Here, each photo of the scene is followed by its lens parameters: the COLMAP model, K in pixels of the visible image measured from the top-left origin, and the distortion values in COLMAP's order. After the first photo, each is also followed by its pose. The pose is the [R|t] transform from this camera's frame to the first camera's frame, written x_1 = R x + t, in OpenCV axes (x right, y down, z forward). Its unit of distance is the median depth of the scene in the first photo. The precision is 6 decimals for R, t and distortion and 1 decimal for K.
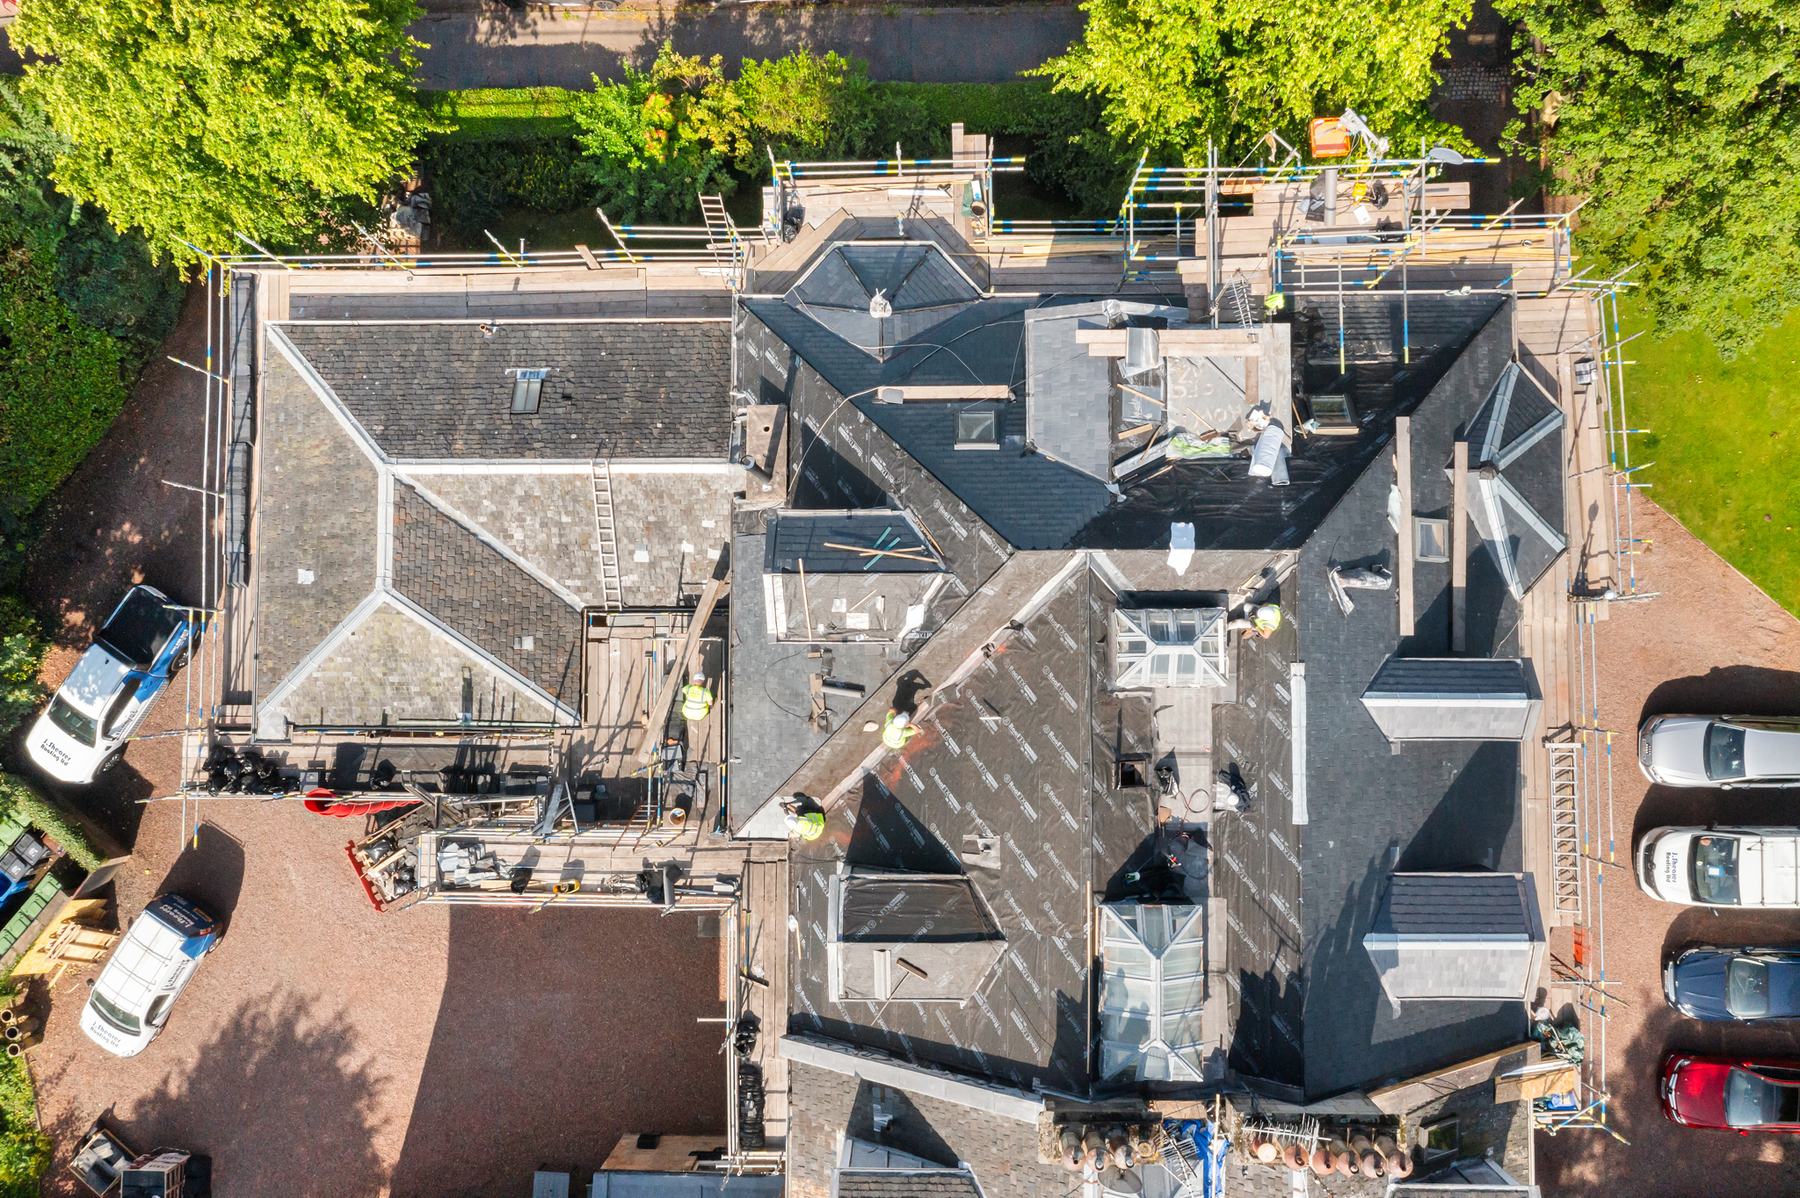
lens RADIAL K [[1407.6, 0, 900.0], [0, 1407.6, 612.1], [0, 0, 1]] dist [-0.005828, 0.004782]
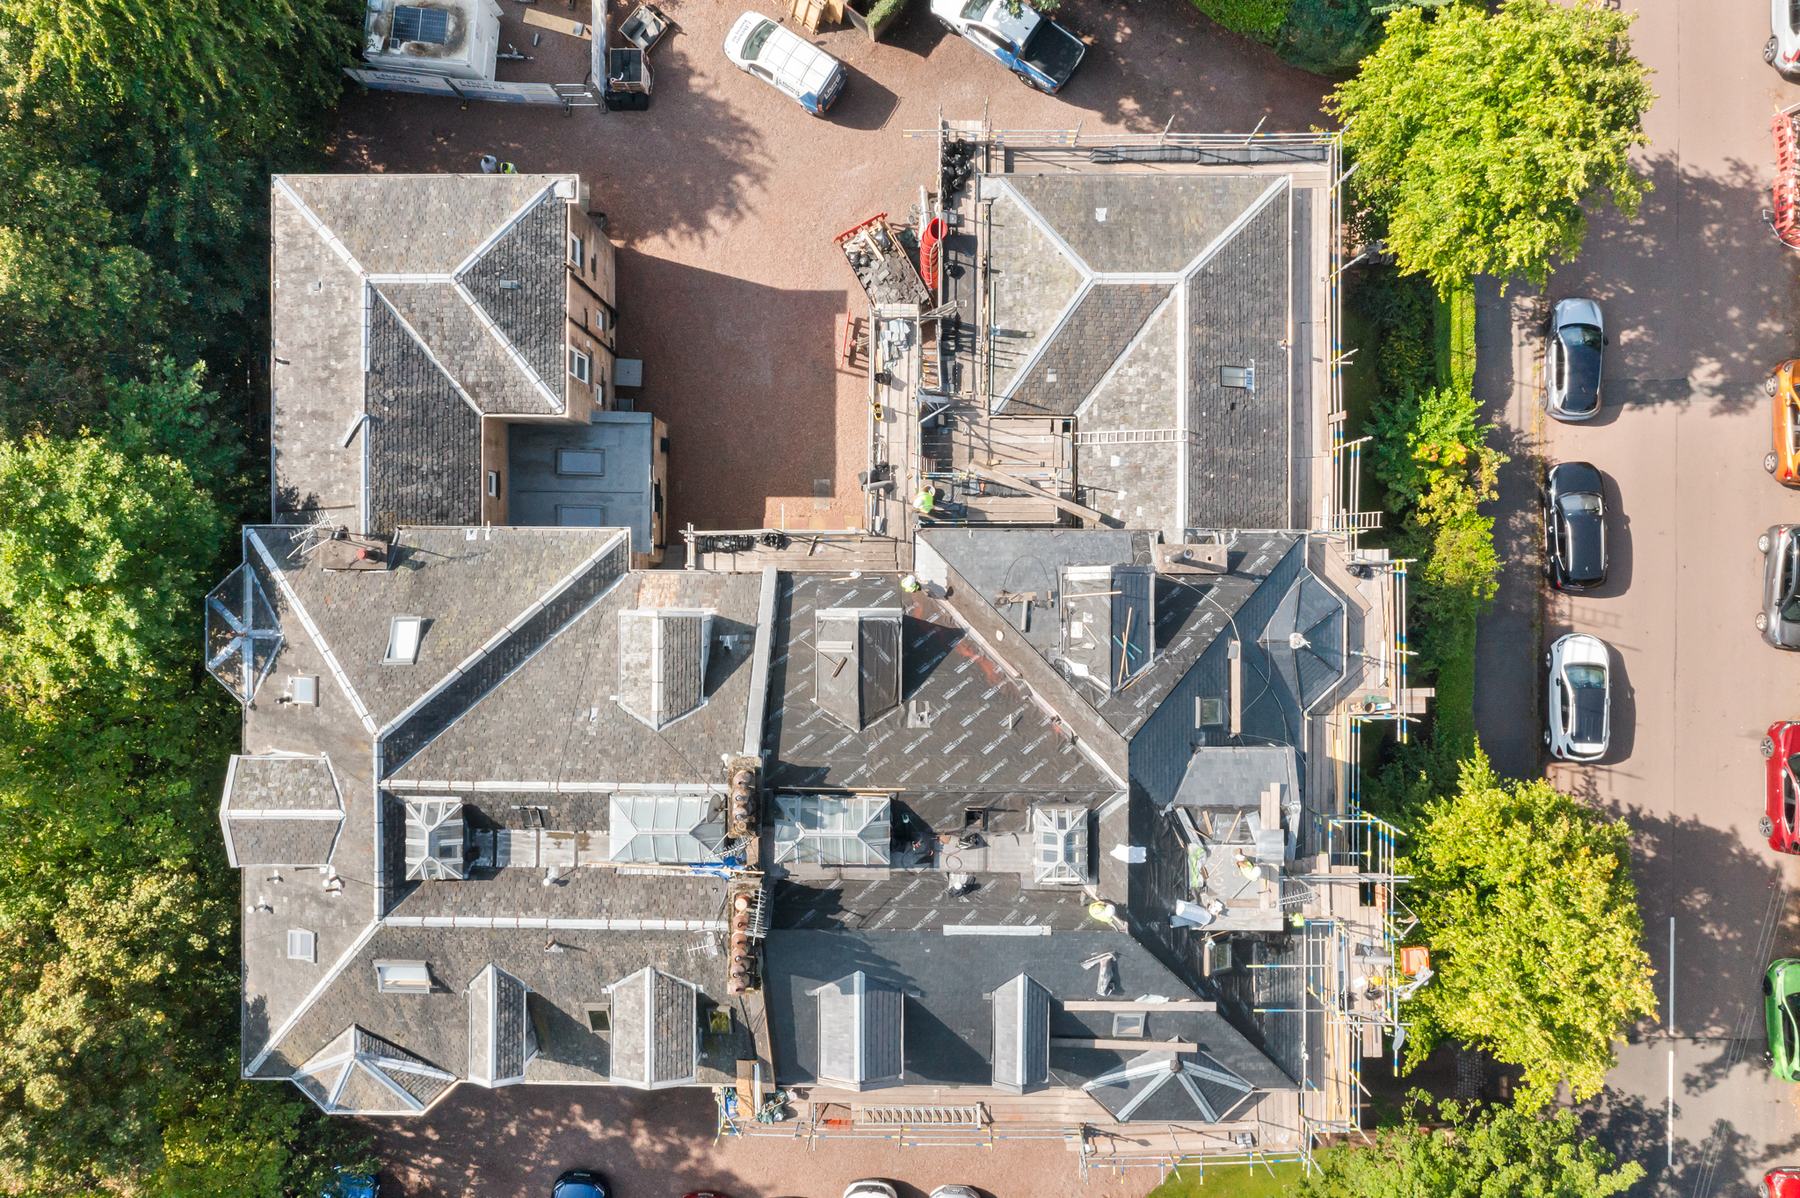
lens RADIAL K [[1407.6, 0, 888.7], [0, 1407.6, 594.9], [0, 0, 1]] dist [-0.005828, 0.004782]
pose [[-0.001021, 0.999484, 0.032095, -0.099024], [-0.997620, -0.003231, 0.068879, 0.087924], [0.068947, -0.031949, 0.997109, -0.400833]]
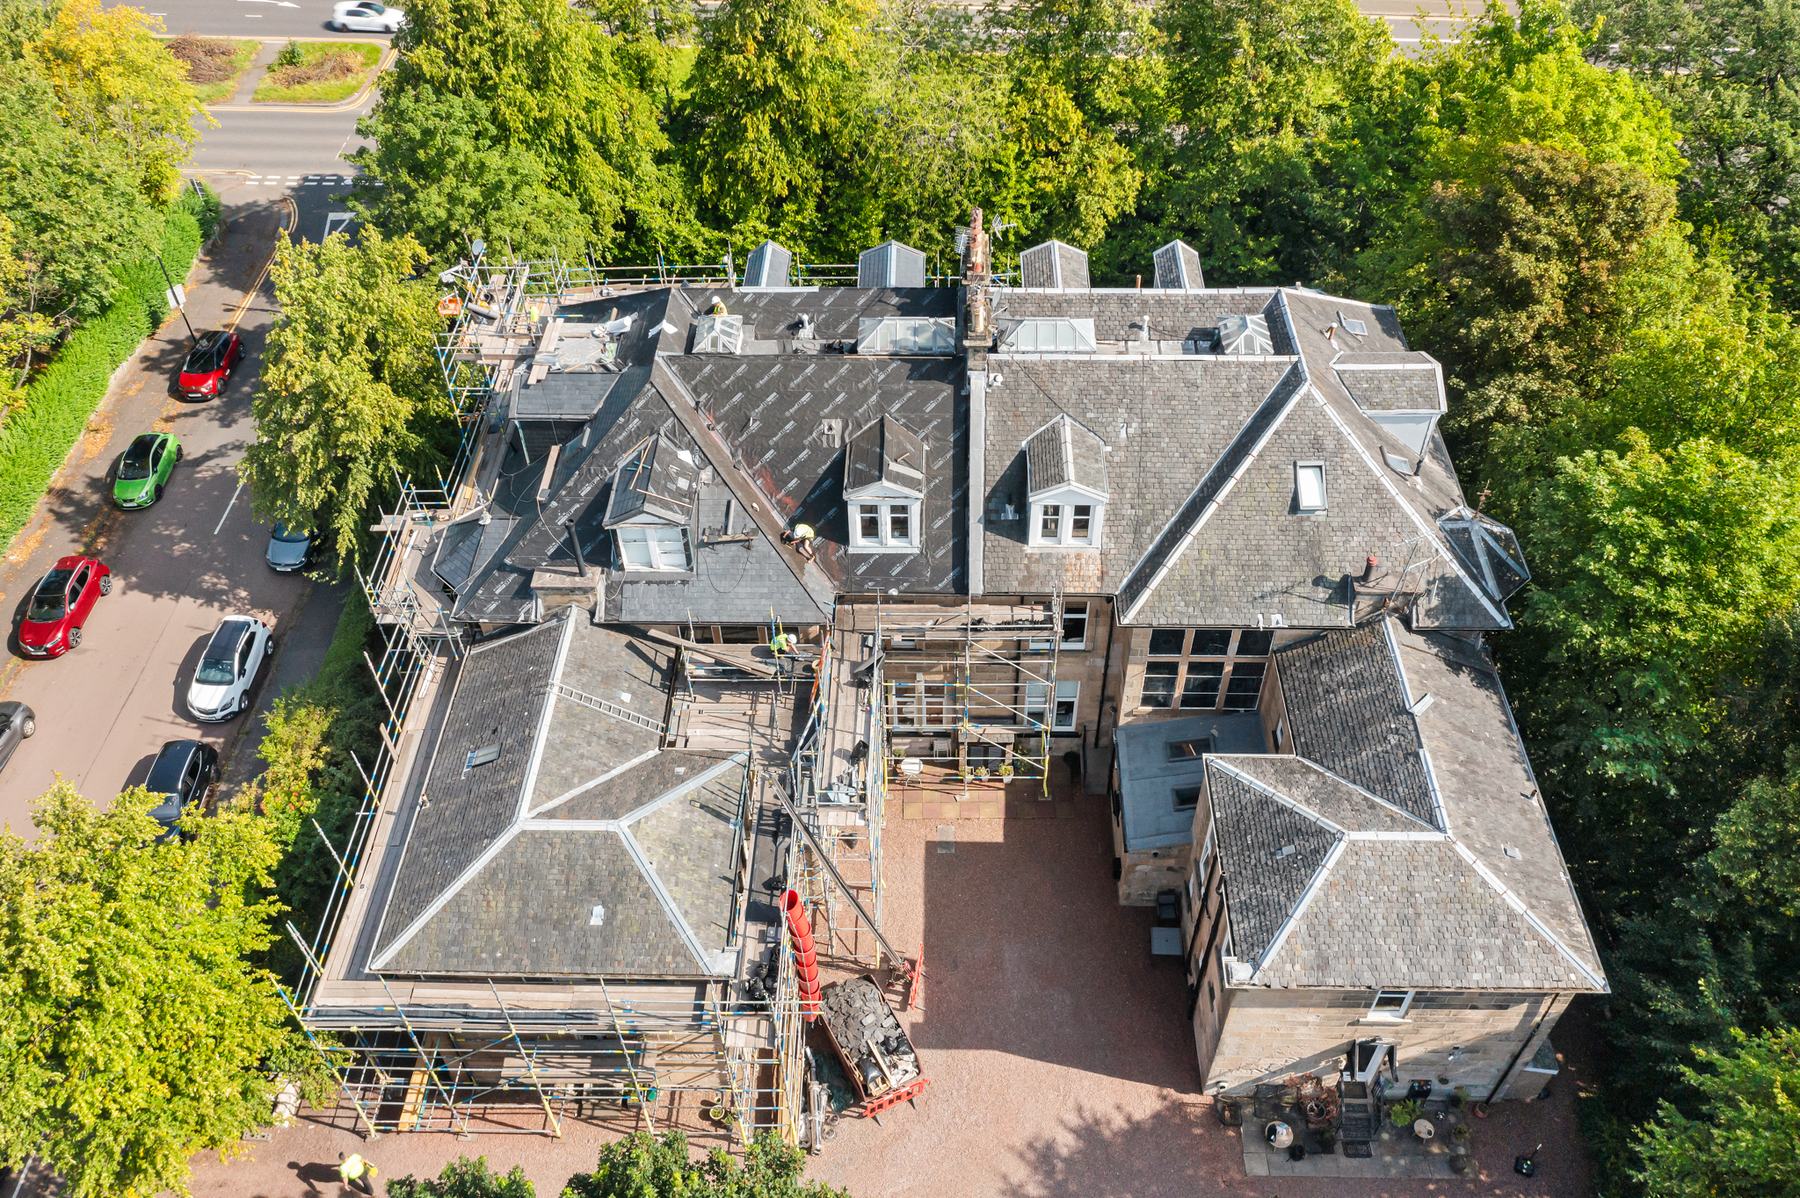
lens RADIAL K [[1407.6, 0, 916.7], [0, 1407.6, 597.5], [0, 0, 1]] dist [-0.005828, 0.004782]
pose [[0.015168, -0.703197, 0.710833, -1.090841], [0.999381, 0.033236, 0.011553, 0.223938], [-0.031749, 0.710218, 0.703266, -0.020716]]
